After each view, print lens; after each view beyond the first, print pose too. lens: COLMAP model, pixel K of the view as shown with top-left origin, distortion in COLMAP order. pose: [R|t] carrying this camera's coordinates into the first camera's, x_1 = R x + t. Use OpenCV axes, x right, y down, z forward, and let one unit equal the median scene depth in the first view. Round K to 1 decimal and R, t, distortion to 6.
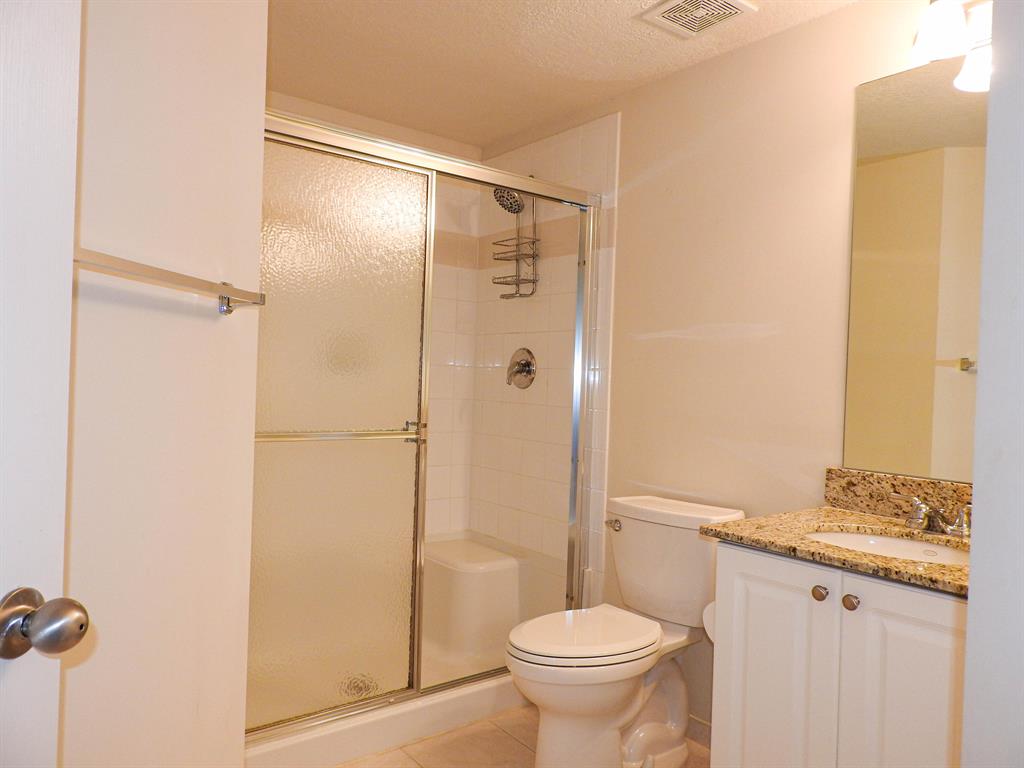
lens RADIAL K [[739.7, 0, 512.0], [0, 739.7, 384.0], [0, 0, 1]] dist [0.017204, -0.000917]
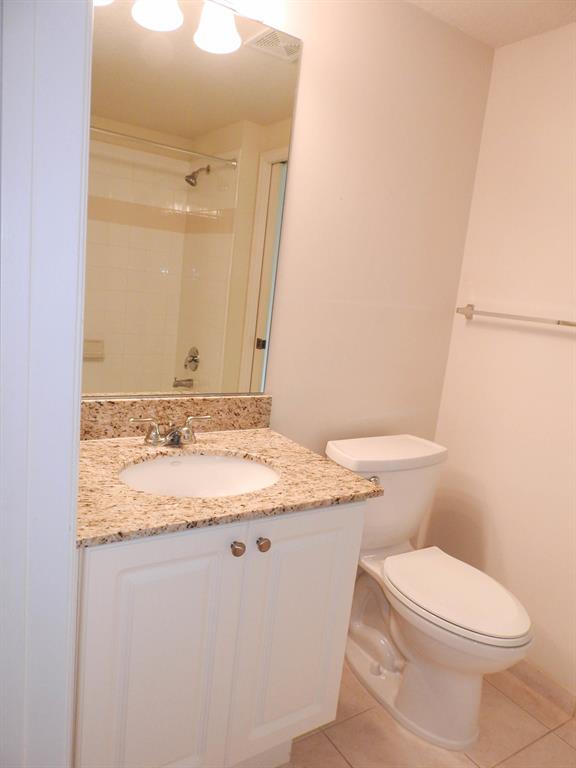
lens RADIAL K [[554.8, 0, 288.0], [0, 554.8, 384.0], [0, 0, 1]] dist [0.017204, -0.000917]
pose [[0.079882, -0.201887, 0.976146, -0.208082], [-0.095677, 0.973201, 0.209108, -0.078779], [-0.992202, -0.110098, 0.058425, 0.660115]]
